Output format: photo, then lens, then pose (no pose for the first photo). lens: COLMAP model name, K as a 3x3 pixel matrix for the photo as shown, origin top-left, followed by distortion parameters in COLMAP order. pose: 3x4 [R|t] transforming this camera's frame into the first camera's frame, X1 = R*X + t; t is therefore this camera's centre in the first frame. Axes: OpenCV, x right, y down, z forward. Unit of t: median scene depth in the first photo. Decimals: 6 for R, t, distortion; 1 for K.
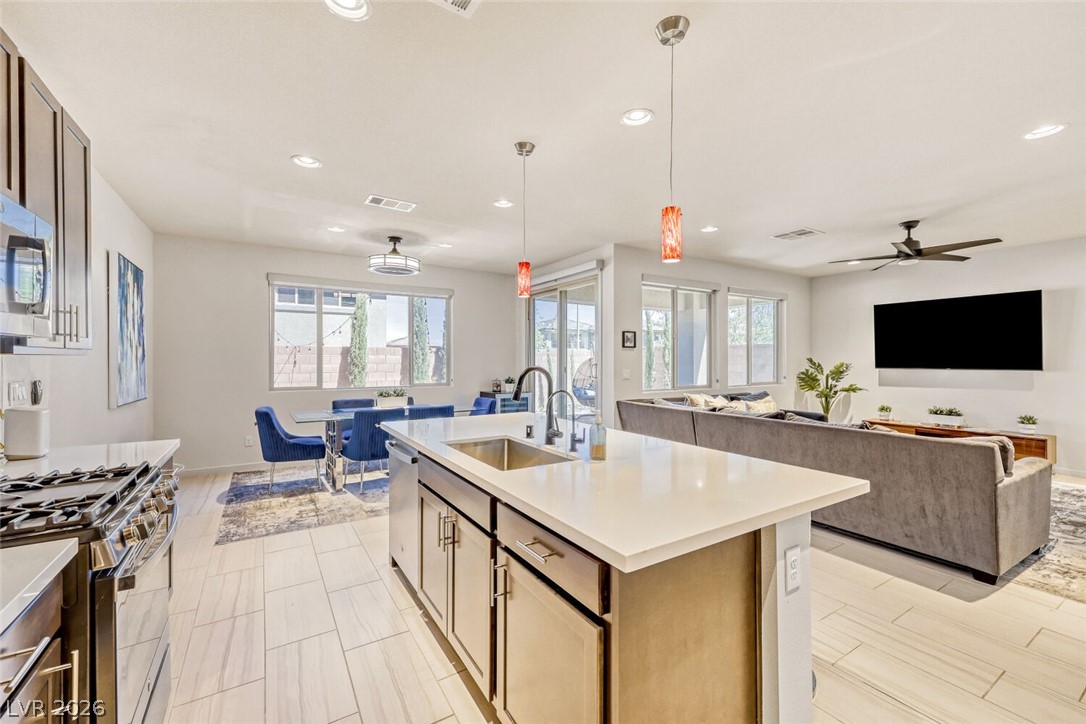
lens RADIAL K [[439.8, 0, 543.0], [0, 439.8, 362.0], [0, 0, 1]] dist [0.001477, 0.000260]
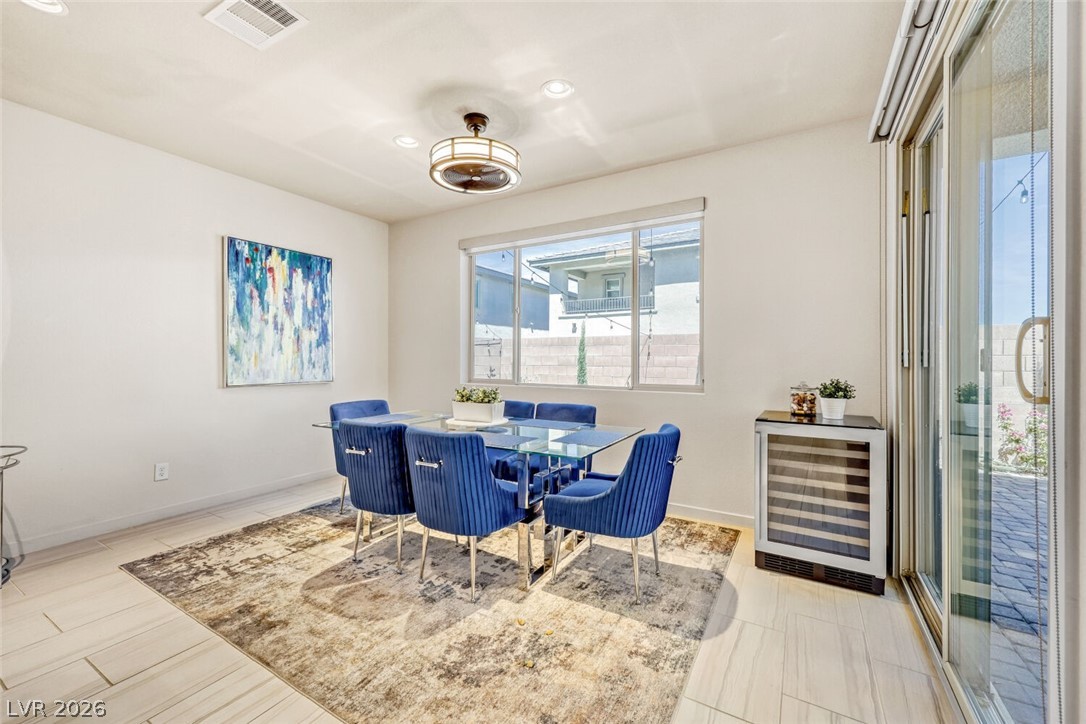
lens RADIAL K [[439.8, 0, 543.0], [0, 439.8, 362.0], [0, 0, 1]] dist [0.001477, 0.000260]
pose [[0.467115, 0.010595, -0.884133, 0.248162], [-0.006626, 0.999942, 0.008482, 0.026301], [0.884172, 0.001896, 0.467158, 1.021241]]
